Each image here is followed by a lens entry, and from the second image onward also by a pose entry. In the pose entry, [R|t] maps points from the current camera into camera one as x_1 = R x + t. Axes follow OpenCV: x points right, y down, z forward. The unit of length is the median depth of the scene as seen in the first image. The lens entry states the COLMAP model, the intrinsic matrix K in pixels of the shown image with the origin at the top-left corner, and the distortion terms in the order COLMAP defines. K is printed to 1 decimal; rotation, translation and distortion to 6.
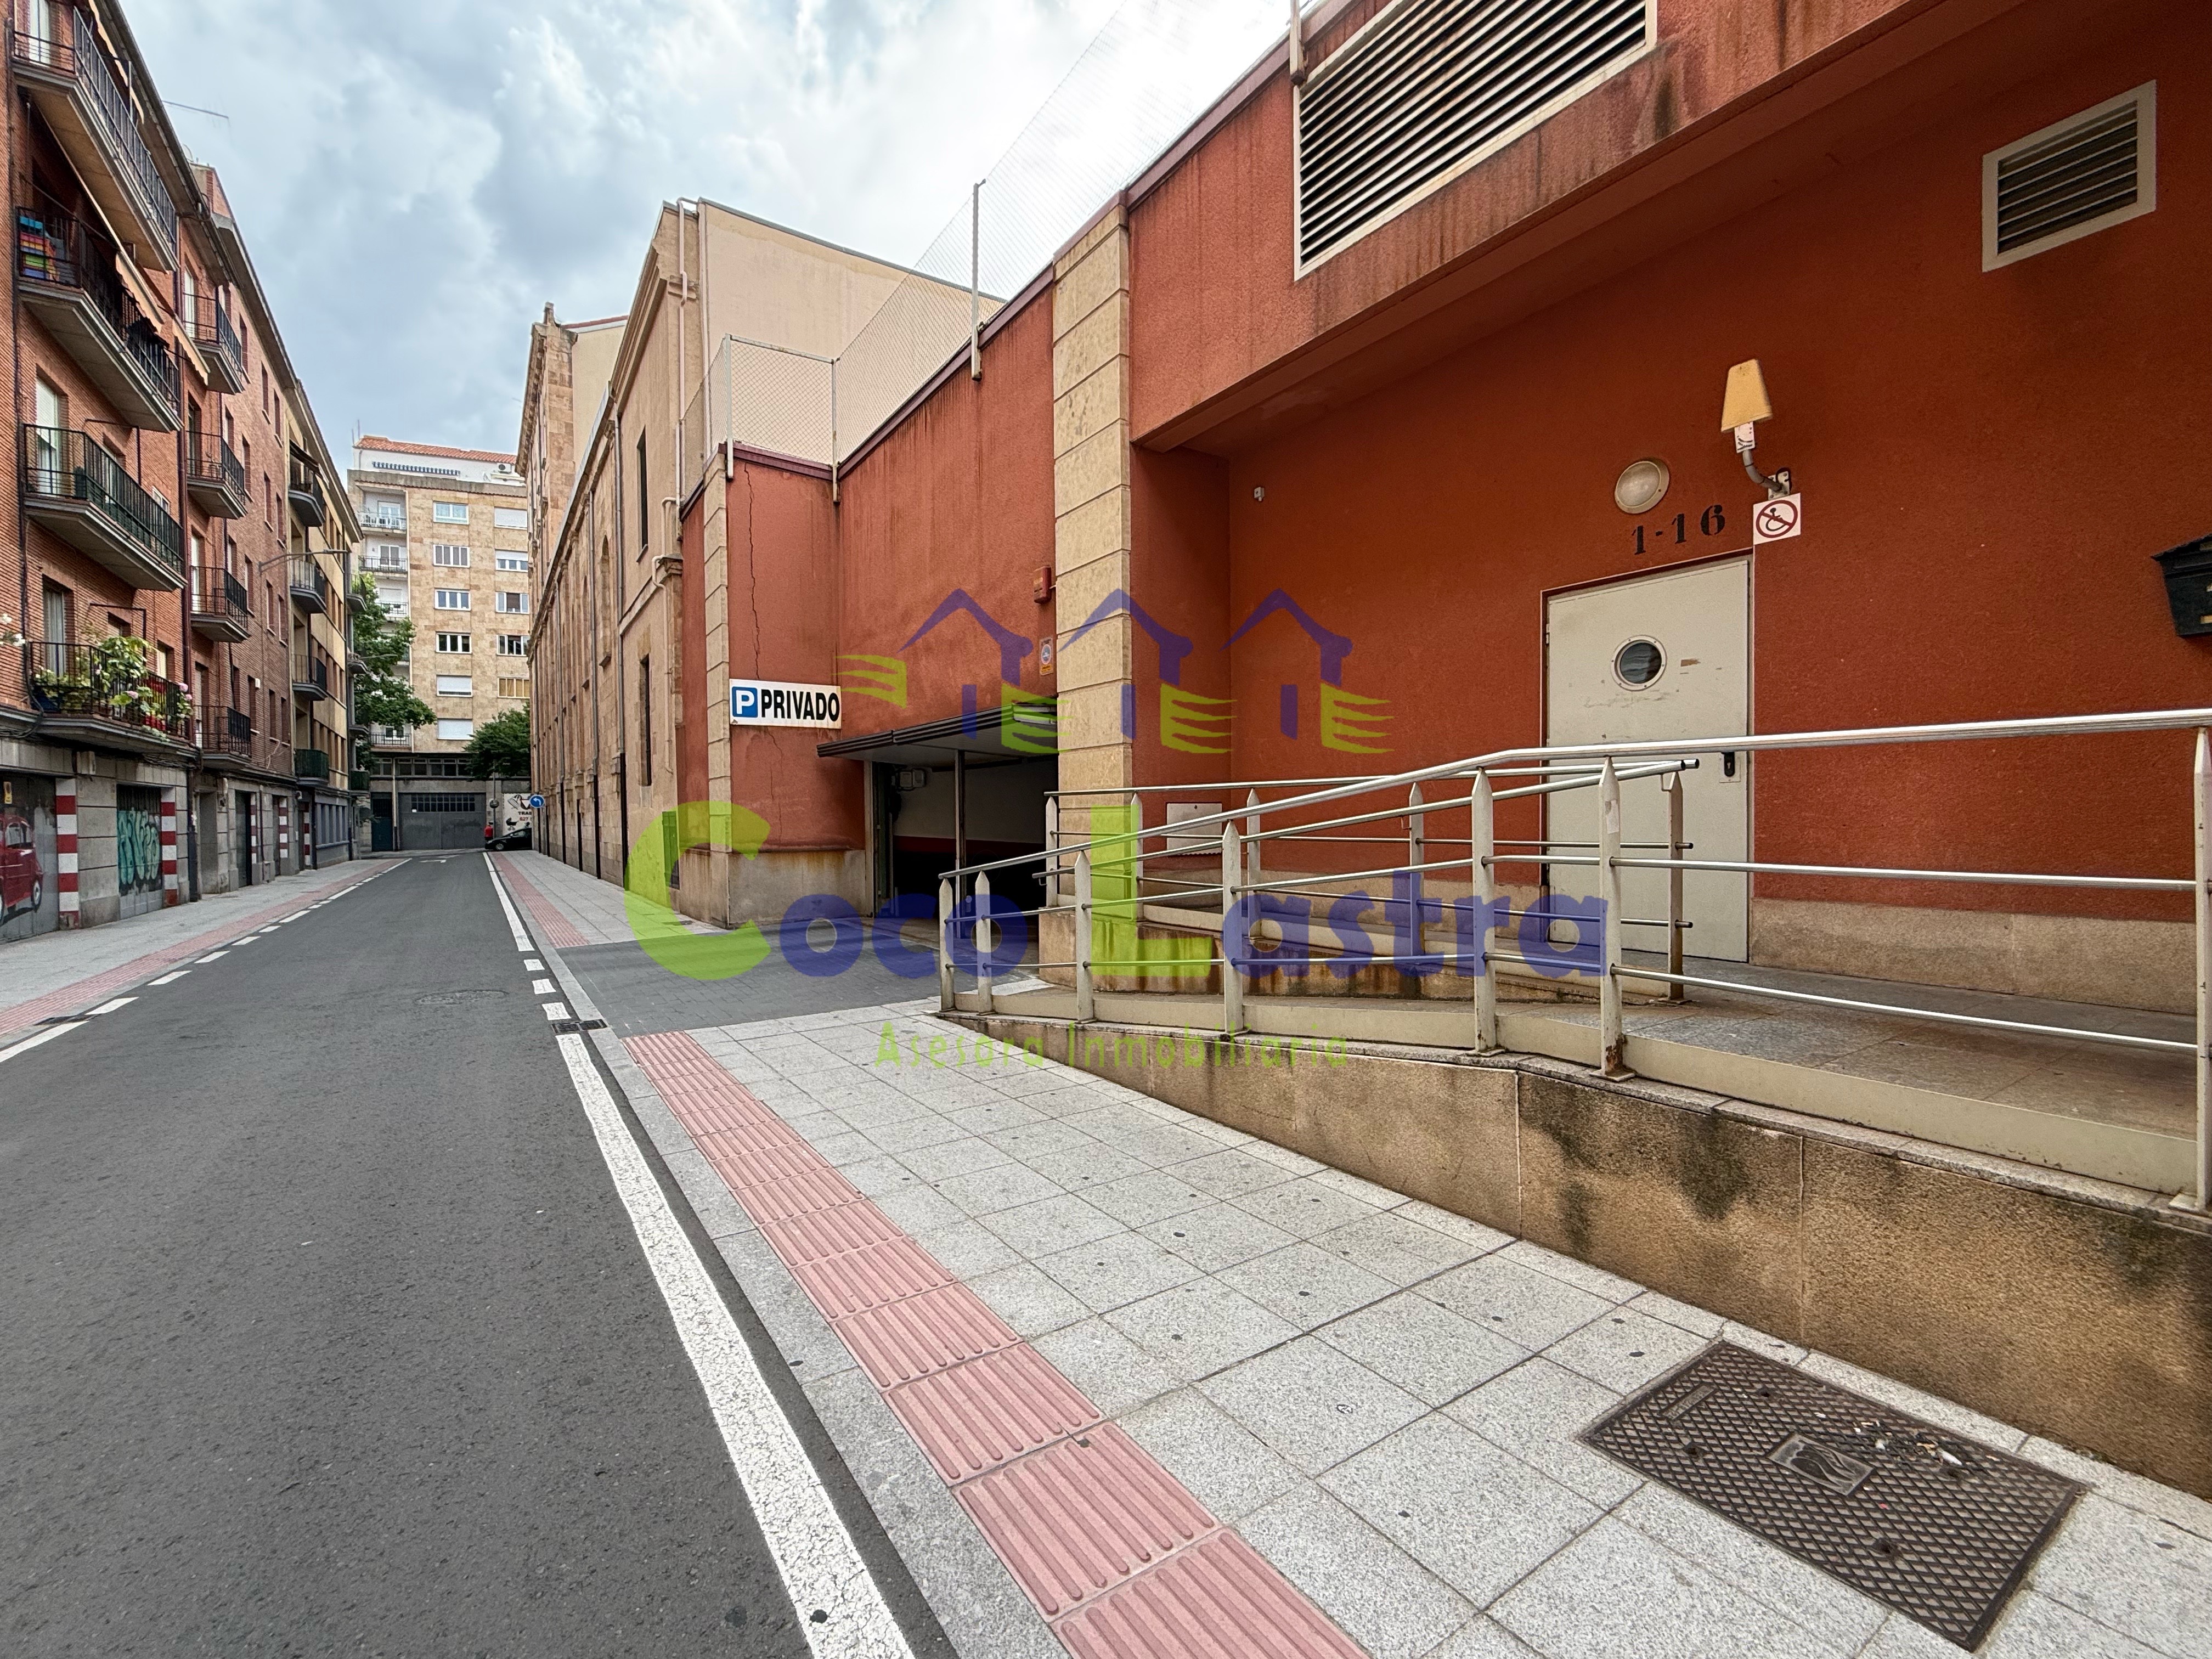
lens RADIAL K [[951.7, 0, 1106.0], [0, 951.7, 829.5], [0, 0, 1]] dist [0.000609, -0.000273]
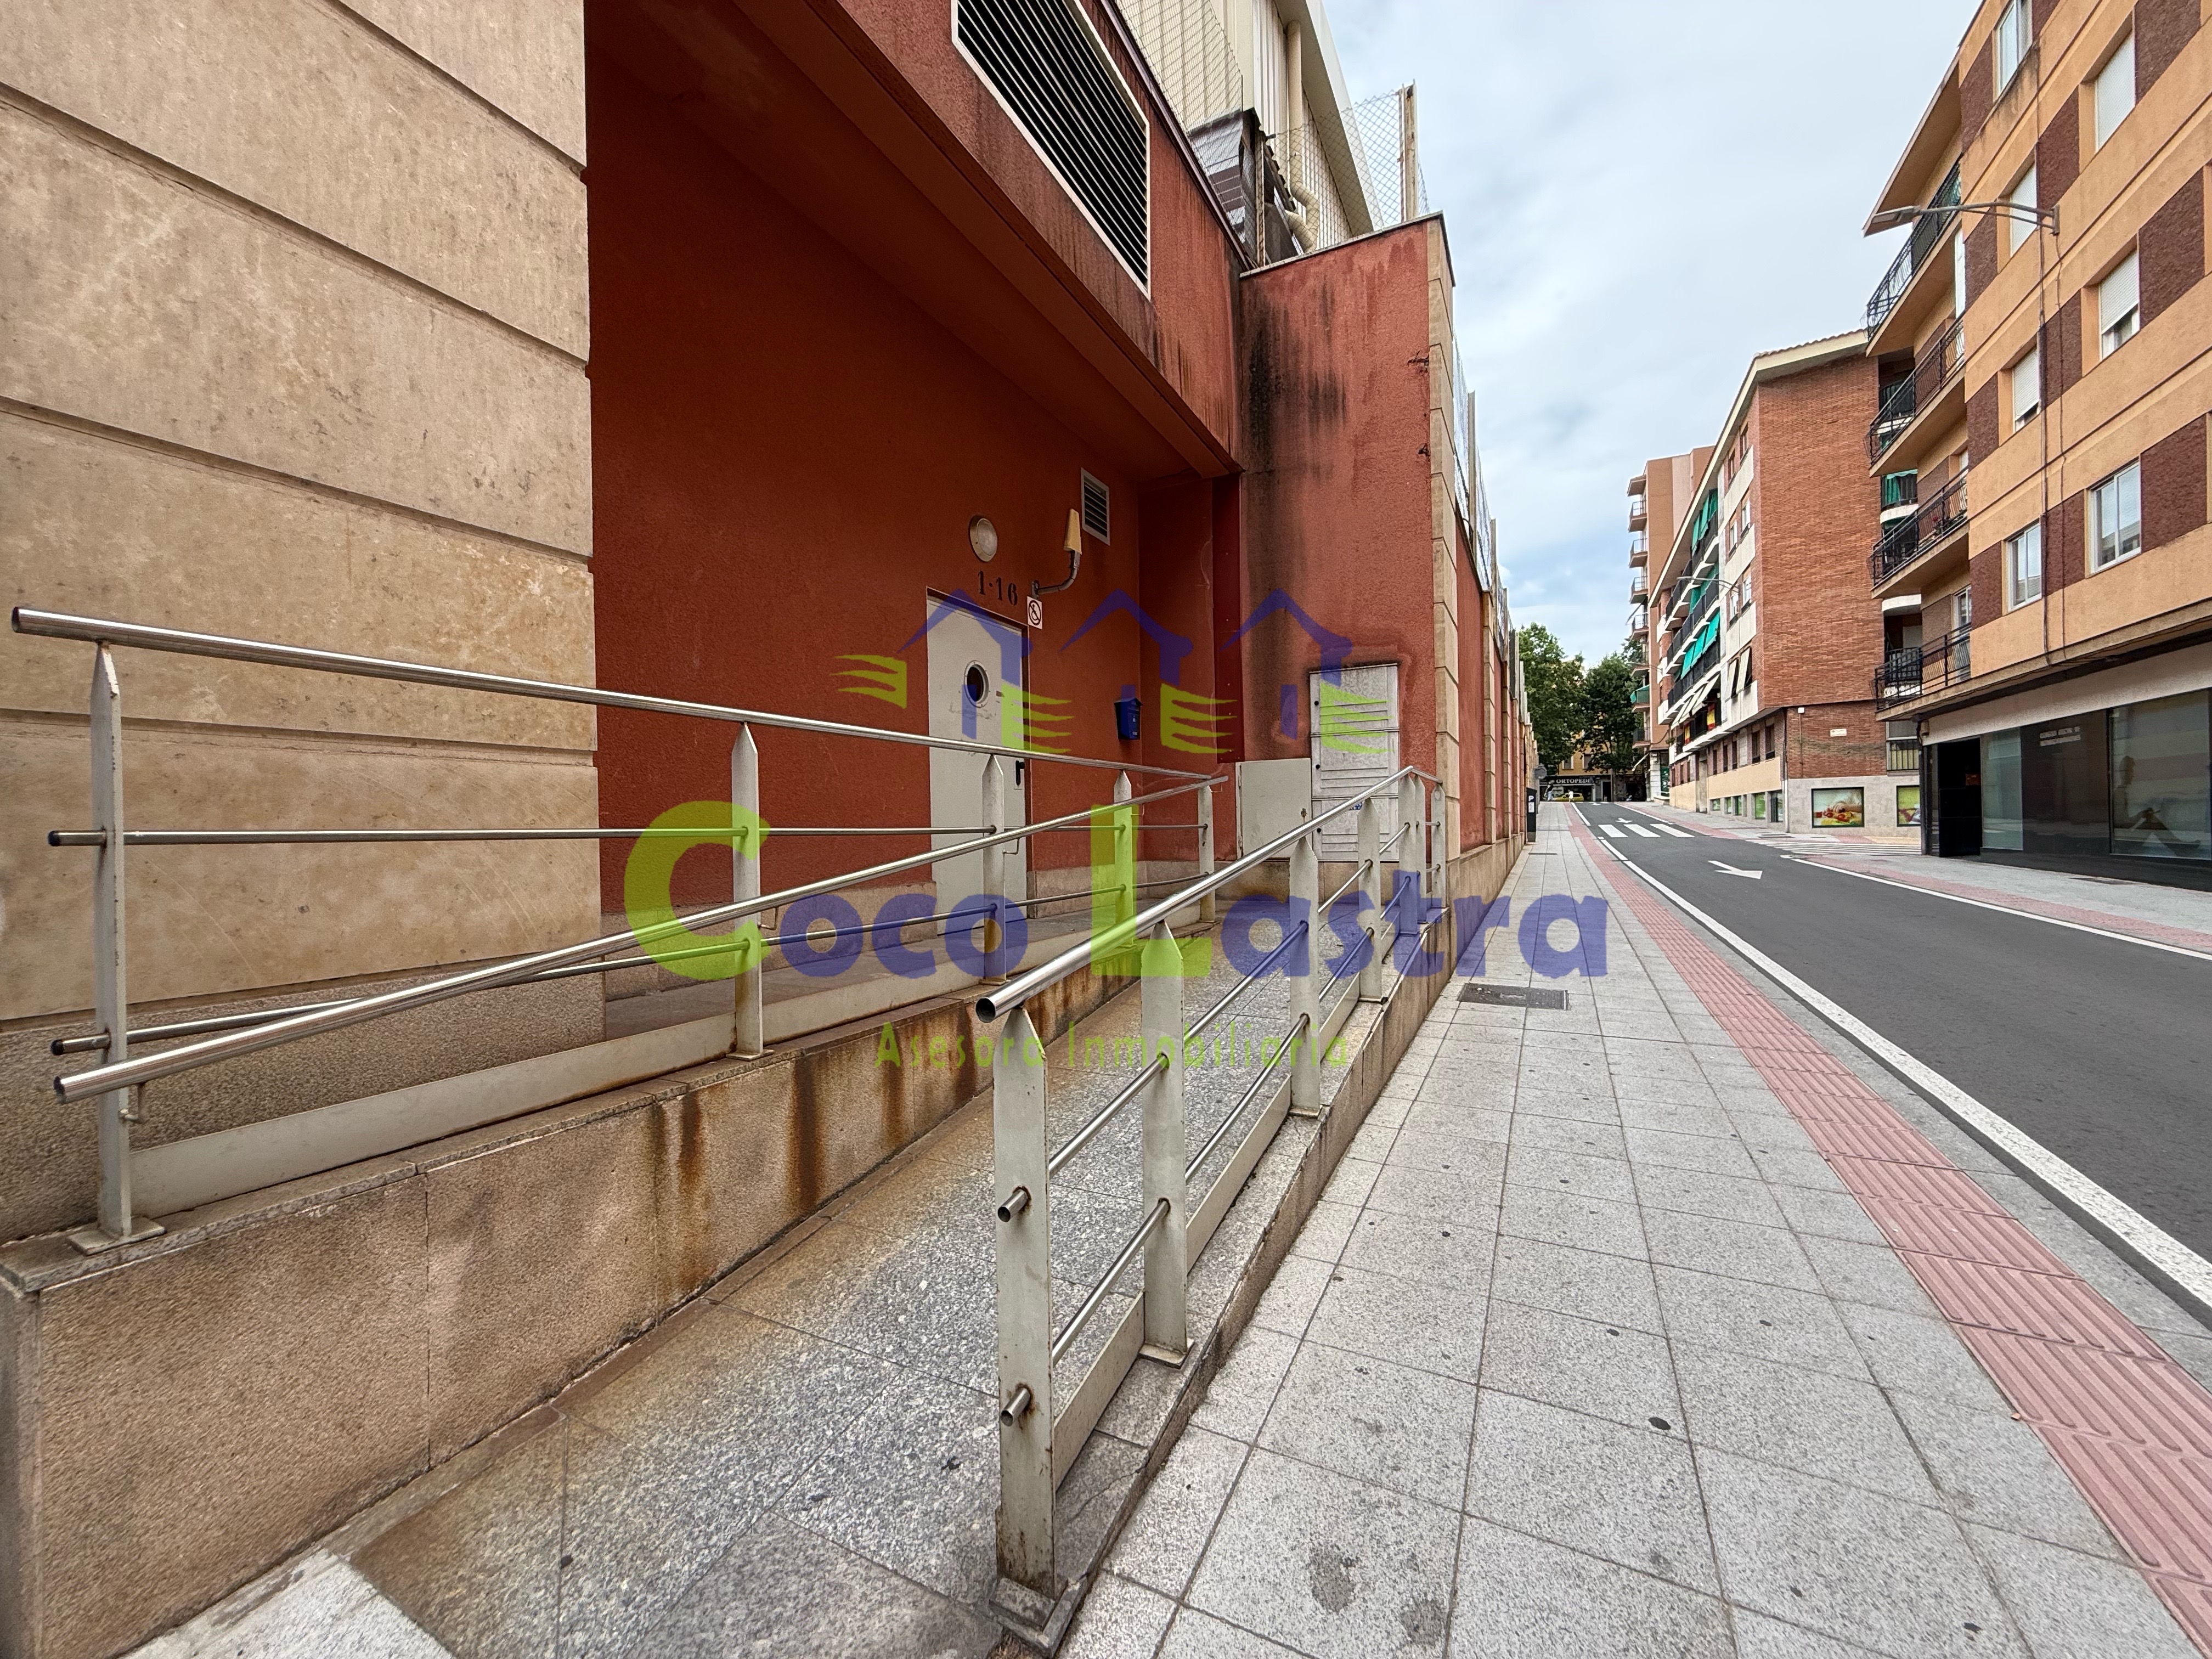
lens RADIAL K [[880.9, 0, 1098.2], [0, 880.9, 829.7], [0, 0, 1]] dist [-0.000786, 0.000991]
pose [[-0.485811, 0.019828, 0.873839, -0.184155], [0.036285, 0.999338, -0.002503, 0.005645], [-0.873310, 0.030491, -0.486209, 0.553855]]
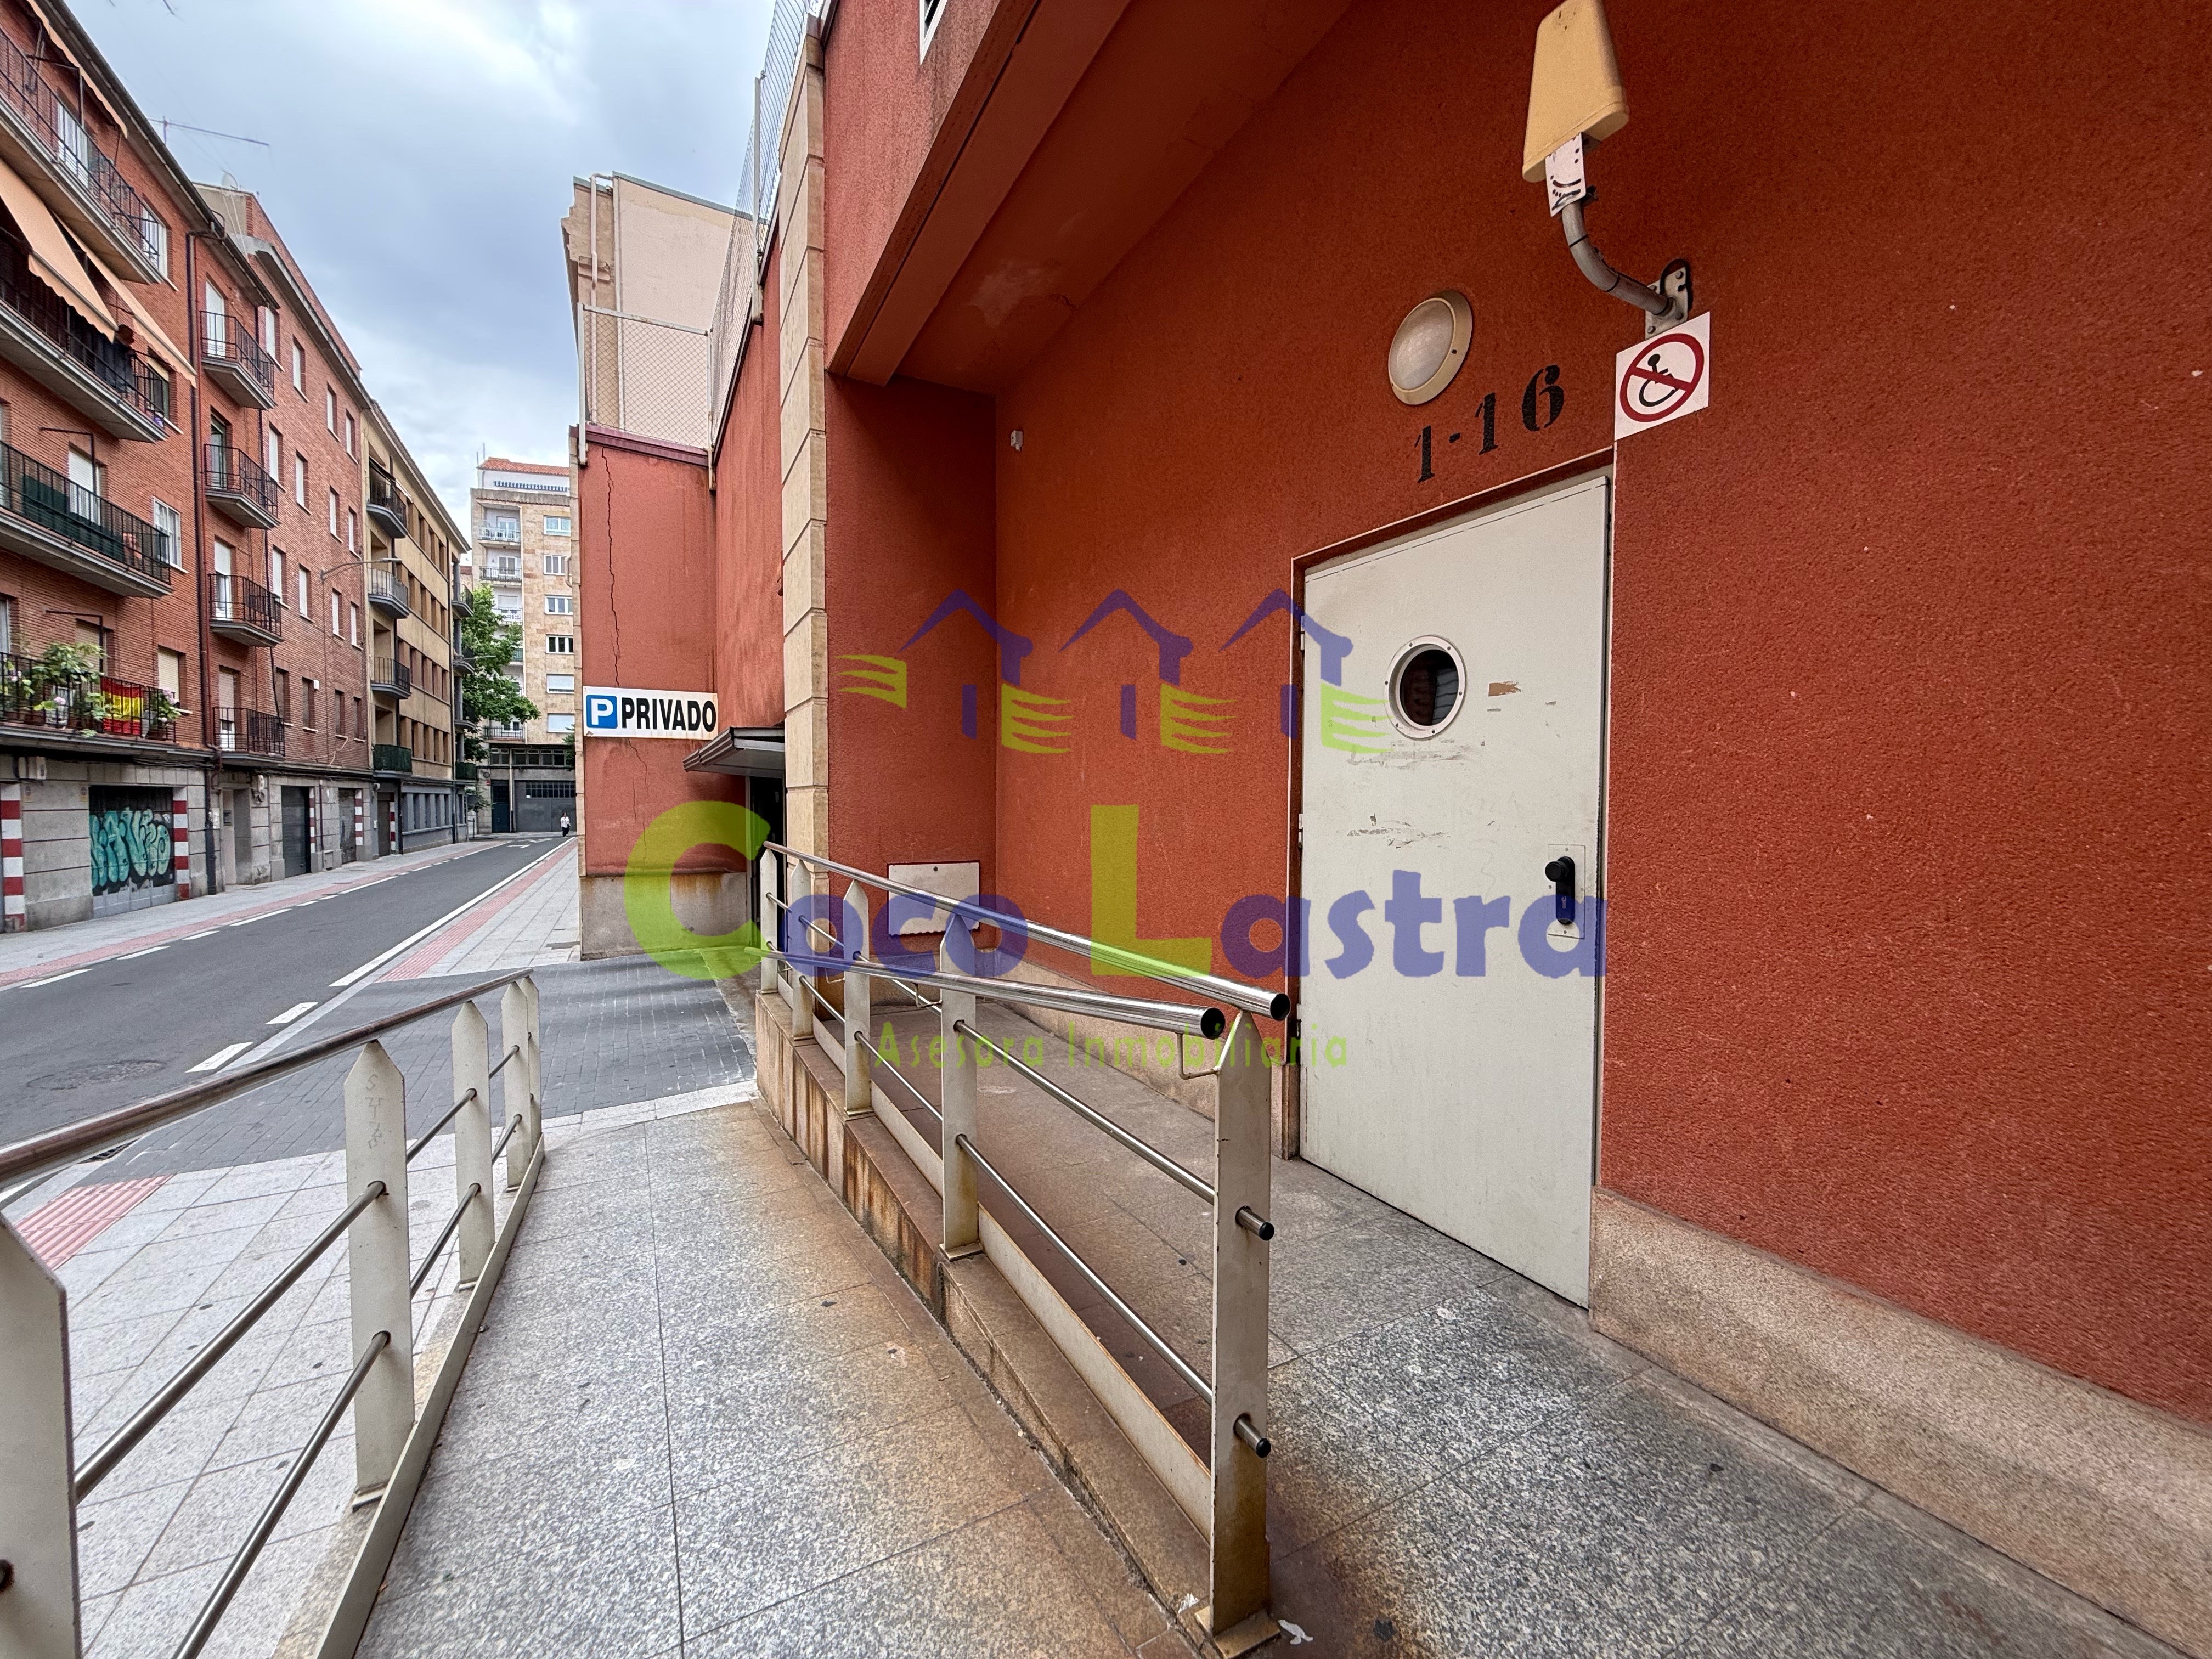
lens RADIAL K [[880.9, 0, 1098.2], [0, 880.9, 829.7], [0, 0, 1]] dist [-0.000786, 0.000991]
pose [[0.995114, 0.014287, -0.097691, 0.168048], [-0.012498, 0.999743, 0.018903, -0.040276], [0.097936, -0.017590, 0.995037, 0.192557]]
